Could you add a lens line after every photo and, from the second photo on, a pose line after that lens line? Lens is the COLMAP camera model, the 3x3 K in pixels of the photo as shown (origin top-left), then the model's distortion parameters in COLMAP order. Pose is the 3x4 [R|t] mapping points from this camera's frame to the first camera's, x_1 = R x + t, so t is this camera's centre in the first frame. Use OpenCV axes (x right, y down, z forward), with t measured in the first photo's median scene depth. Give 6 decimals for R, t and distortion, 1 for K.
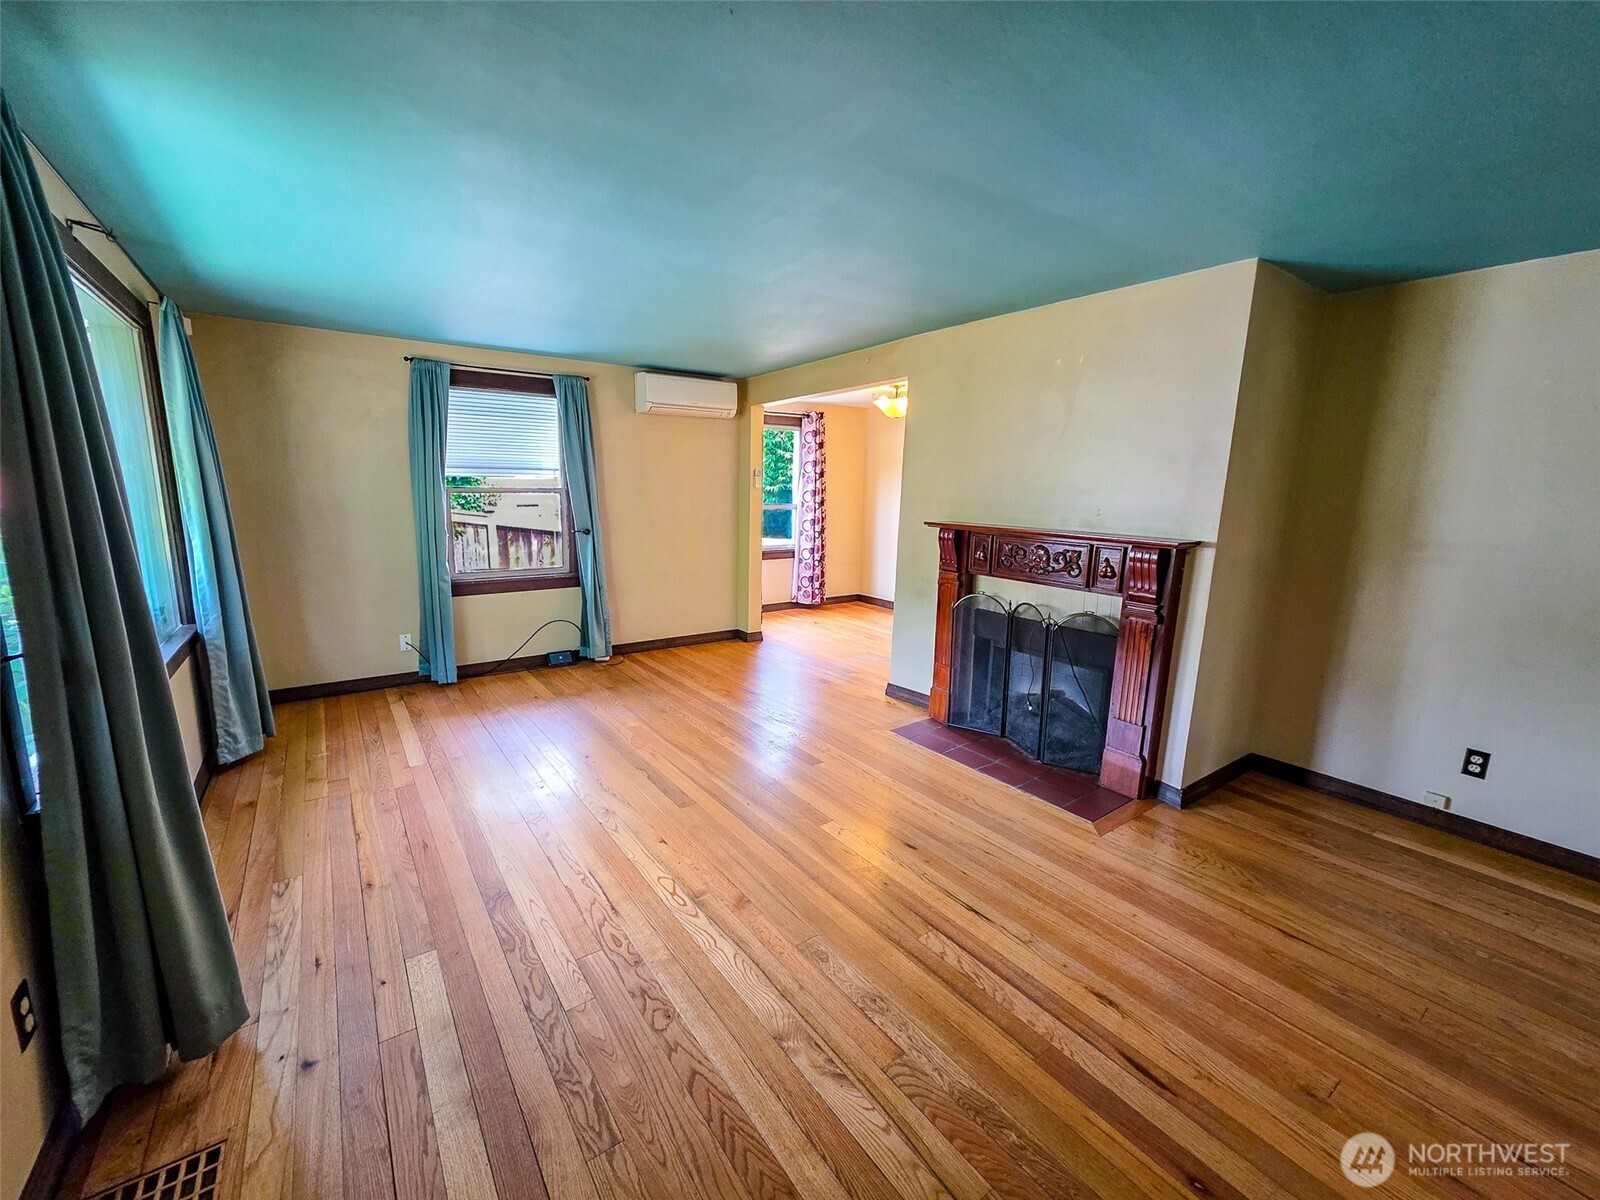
lens RADIAL K [[642.5, 0, 788.4], [0, 642.5, 603.9], [0, 0, 1]] dist [-0.001013, -0.000212]
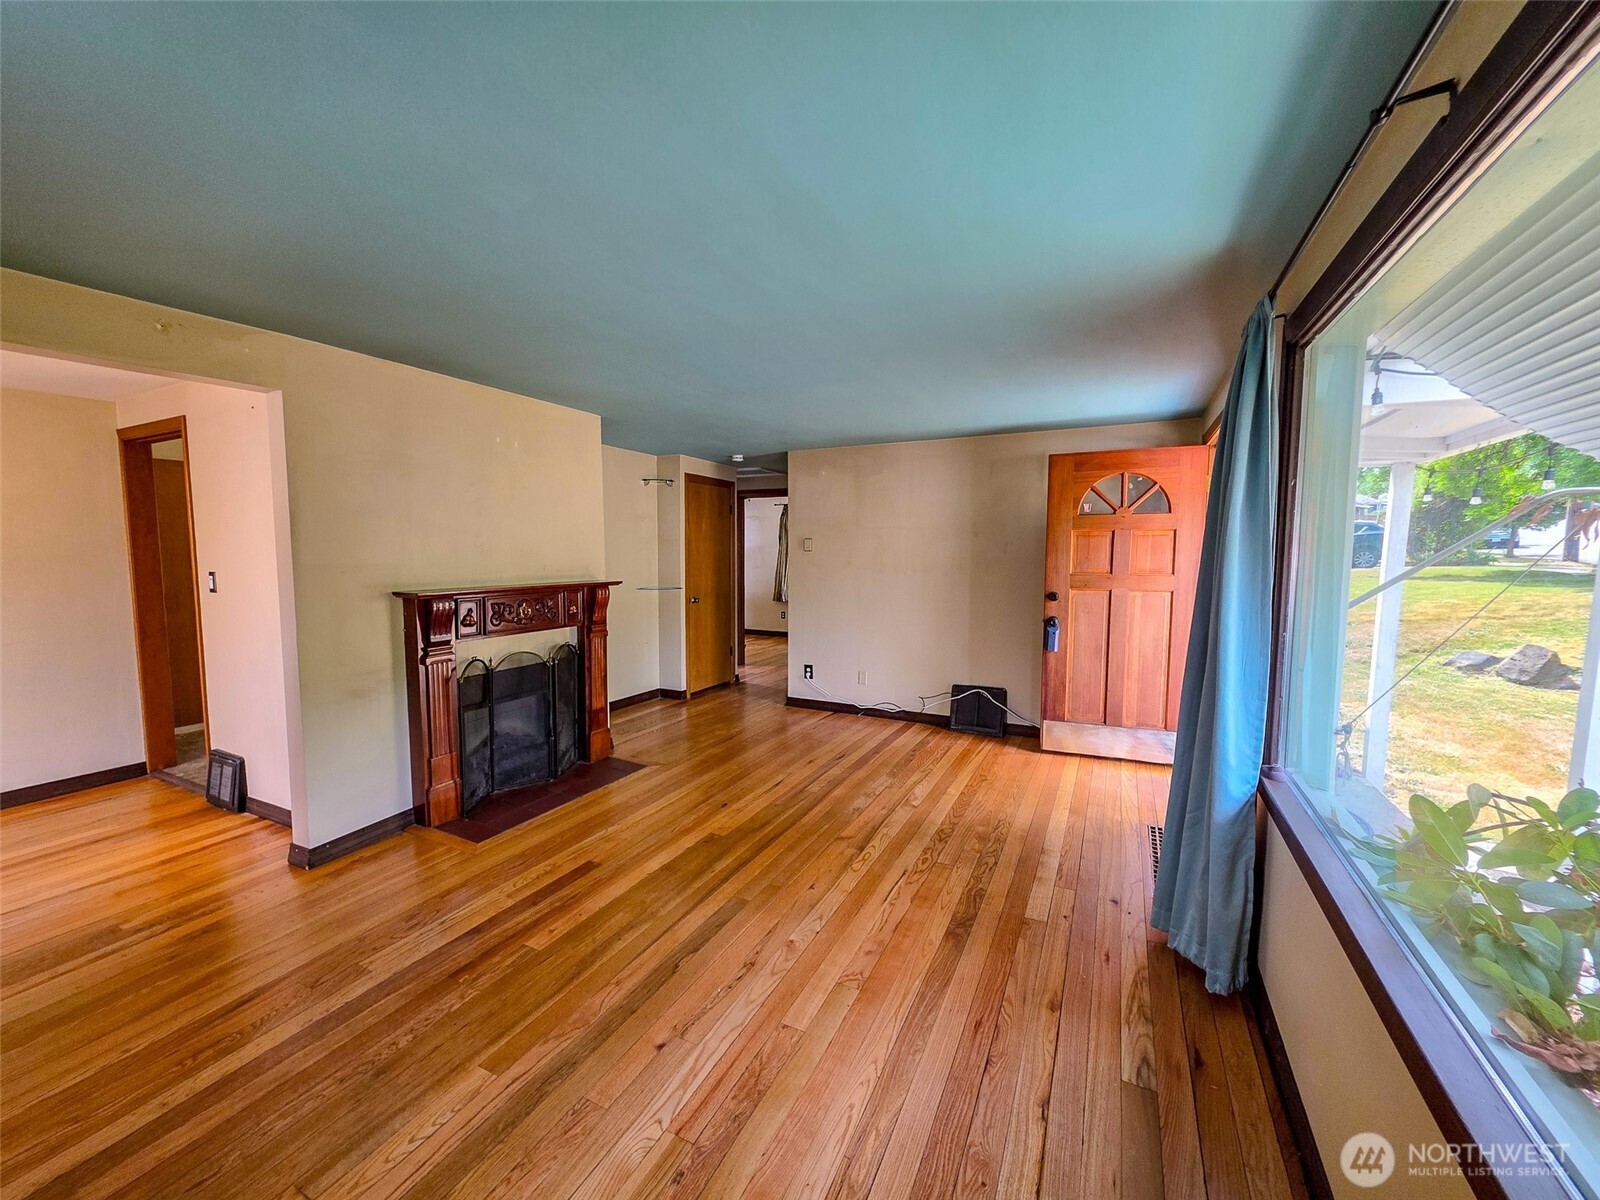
lens RADIAL K [[642.5, 0, 788.4], [0, 642.5, 603.9], [0, 0, 1]] dist [-0.001013, -0.000212]
pose [[-0.457178, -0.095289, 0.884256, -0.842592], [0.152731, 0.971062, 0.183609, -0.223212], [-0.876163, 0.218995, -0.429395, 1.093734]]
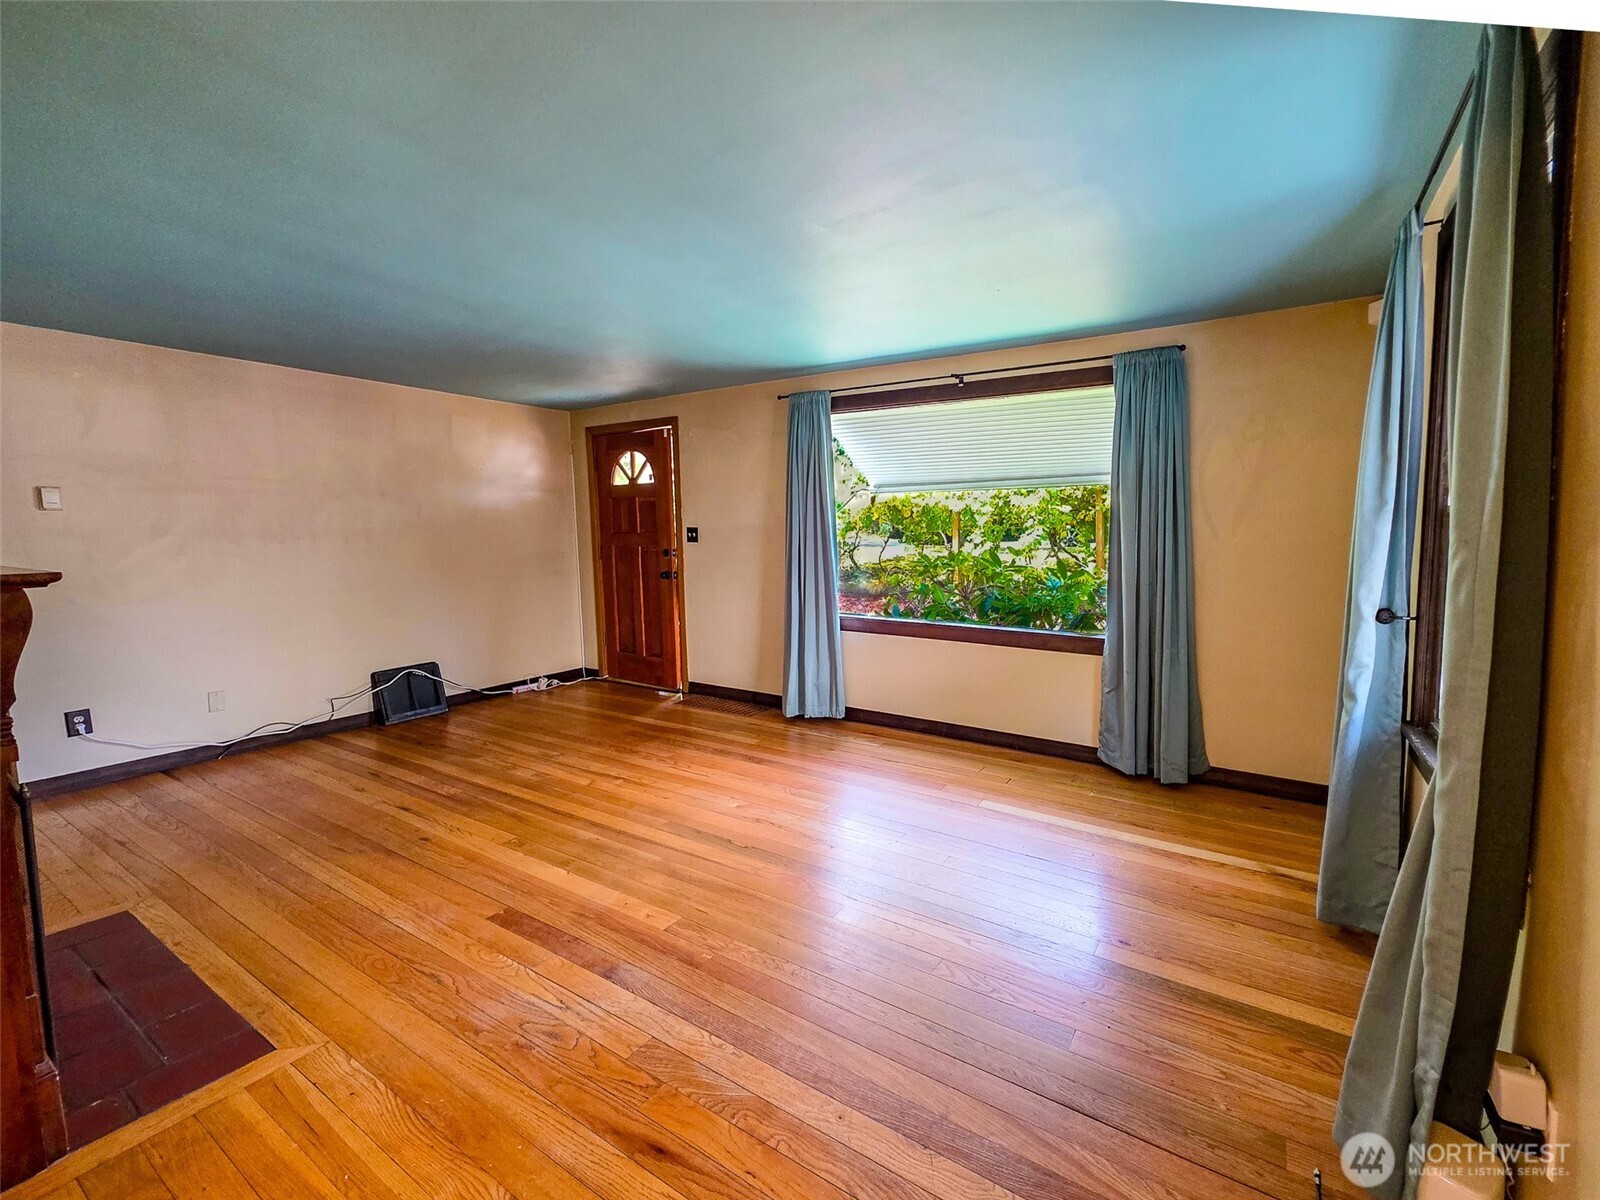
lens RADIAL K [[665.3, 0, 884.3], [0, 665.3, 594.6], [0, 0, 1]] dist [0.000751, 0.000040]
pose [[-0.909638, 0.027361, -0.414499, -0.045537], [-0.086604, 0.963411, 0.253650, -0.282855], [0.406273, 0.266627, -0.873986, 1.712854]]
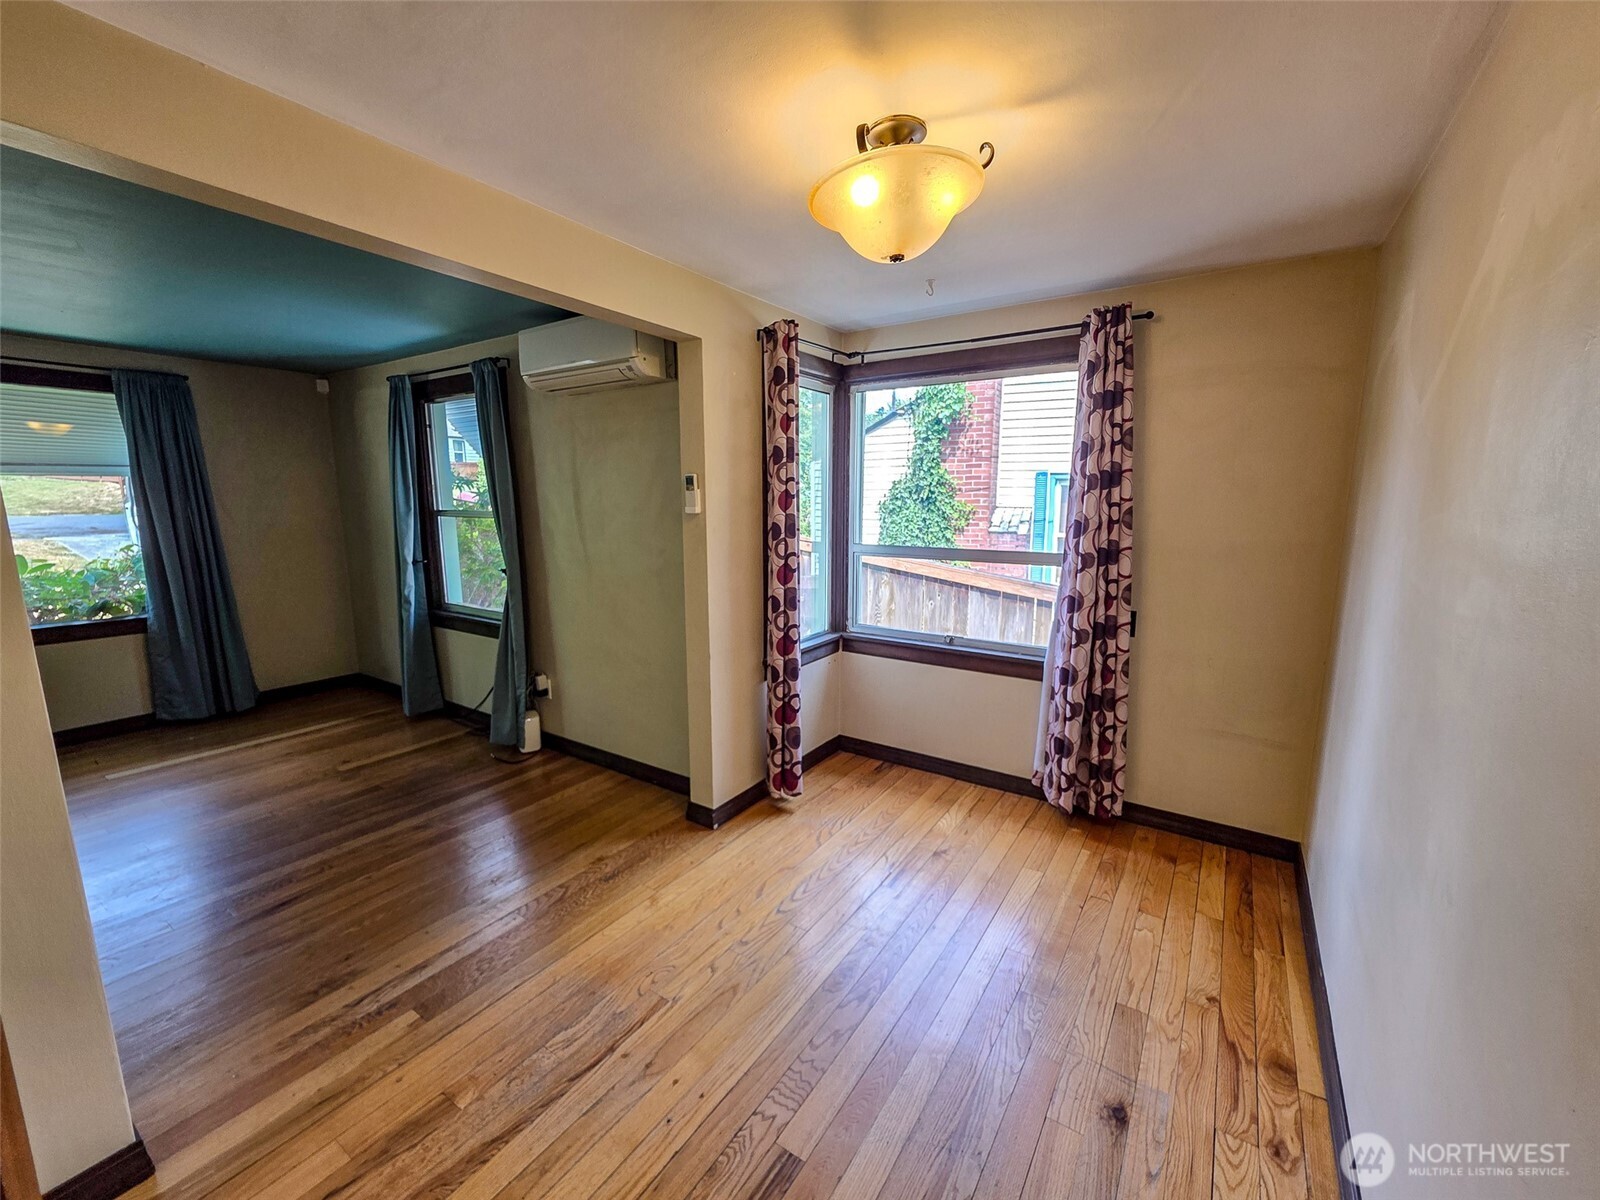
lens RADIAL K [[645.8, 0, 800.0], [0, 645.8, 600.0], [0, 0, 1]] dist [0.001088, 0.000083]
pose [[0.355734, 0.128742, -0.925677, 0.748096], [-0.164335, 0.983651, 0.073652, -0.290705], [0.920026, 0.125920, 0.371075, 1.594627]]
